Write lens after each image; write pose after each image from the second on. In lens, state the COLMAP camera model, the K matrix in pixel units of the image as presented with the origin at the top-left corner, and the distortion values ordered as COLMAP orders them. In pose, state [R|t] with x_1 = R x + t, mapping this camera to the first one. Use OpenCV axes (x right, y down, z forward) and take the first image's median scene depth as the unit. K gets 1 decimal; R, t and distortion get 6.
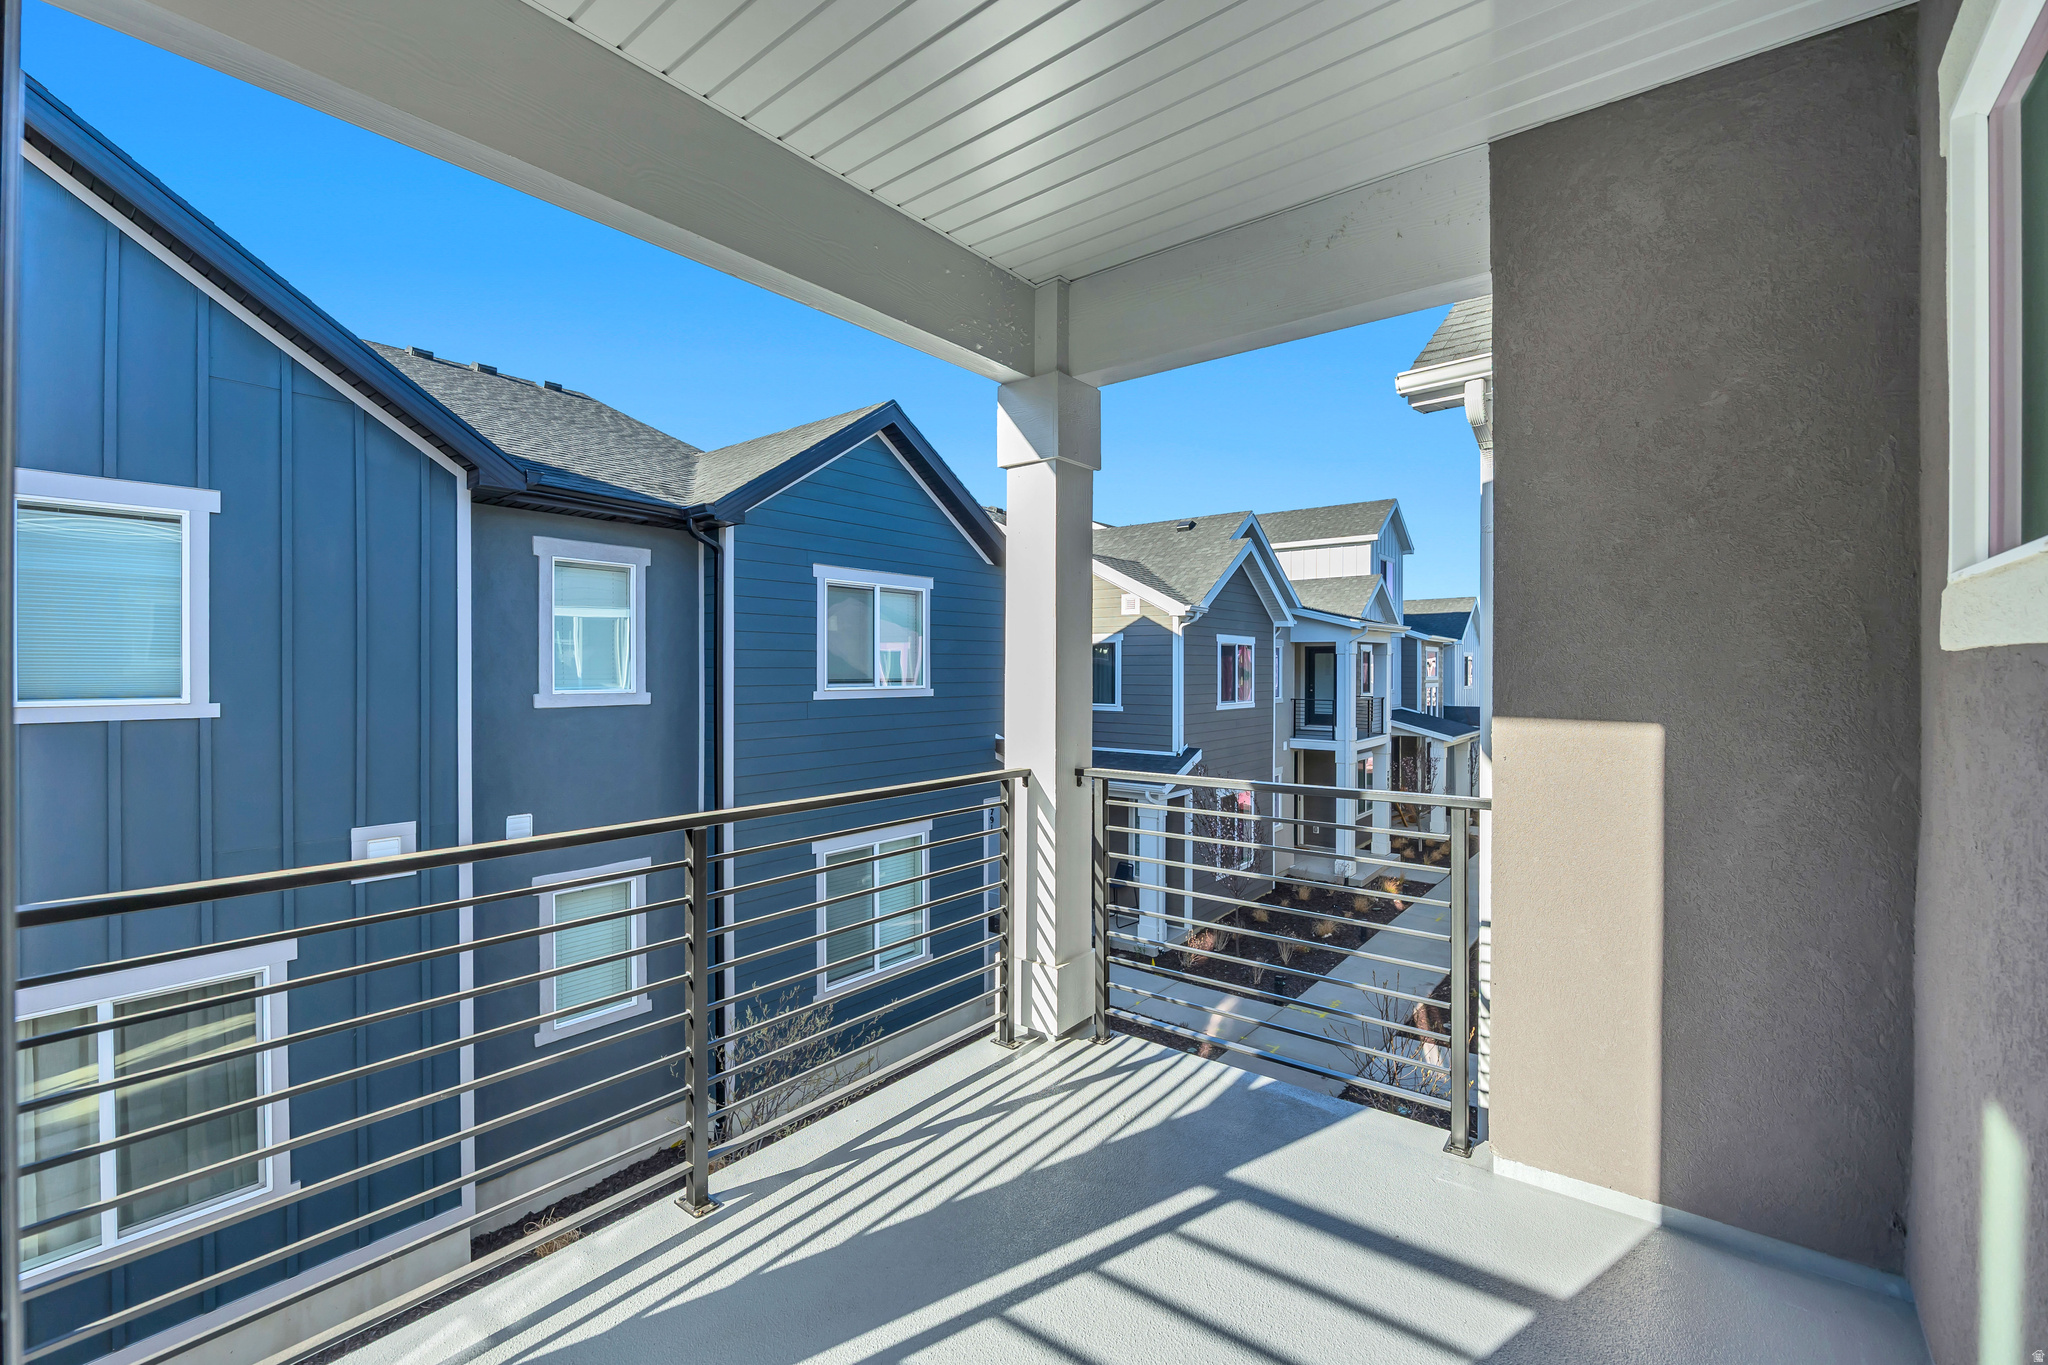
lens RADIAL K [[878.2, 0, 1024.0], [0, 878.2, 682.5], [0, 0, 1]] dist [-0.001353, -0.000322]
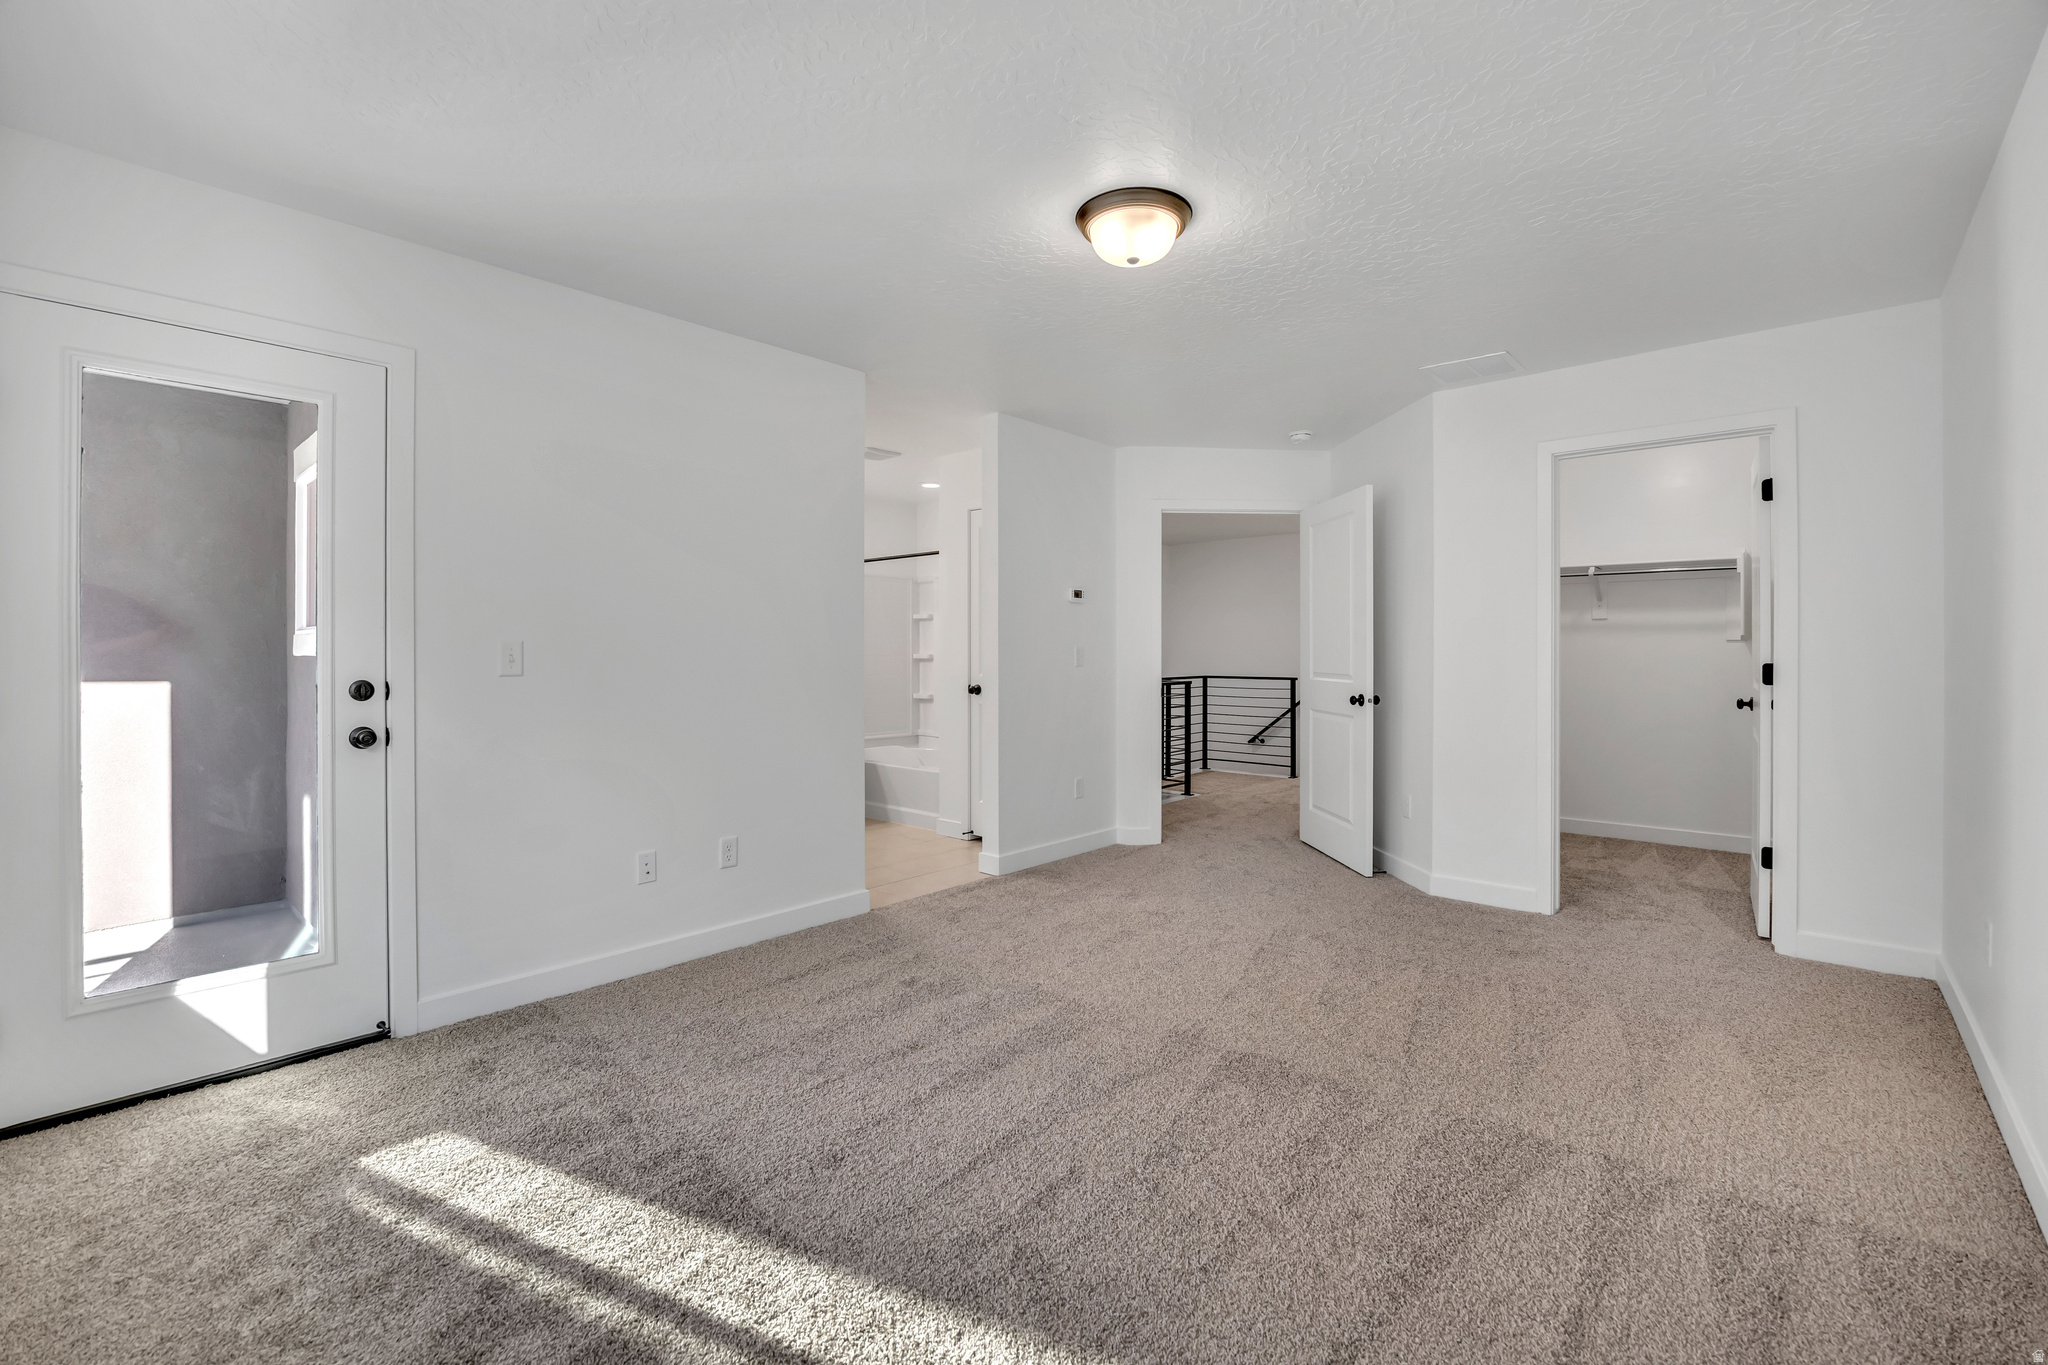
lens RADIAL K [[871.1, 0, 1024.1], [0, 871.1, 672.3], [0, 0, 1]] dist [-0.016328, -0.000009]
pose [[0.058745, -0.002972, 0.998269, -1.146749], [-0.001086, 0.999995, 0.003041, 0.014963], [-0.998272, -0.001262, 0.058741, -1.094919]]
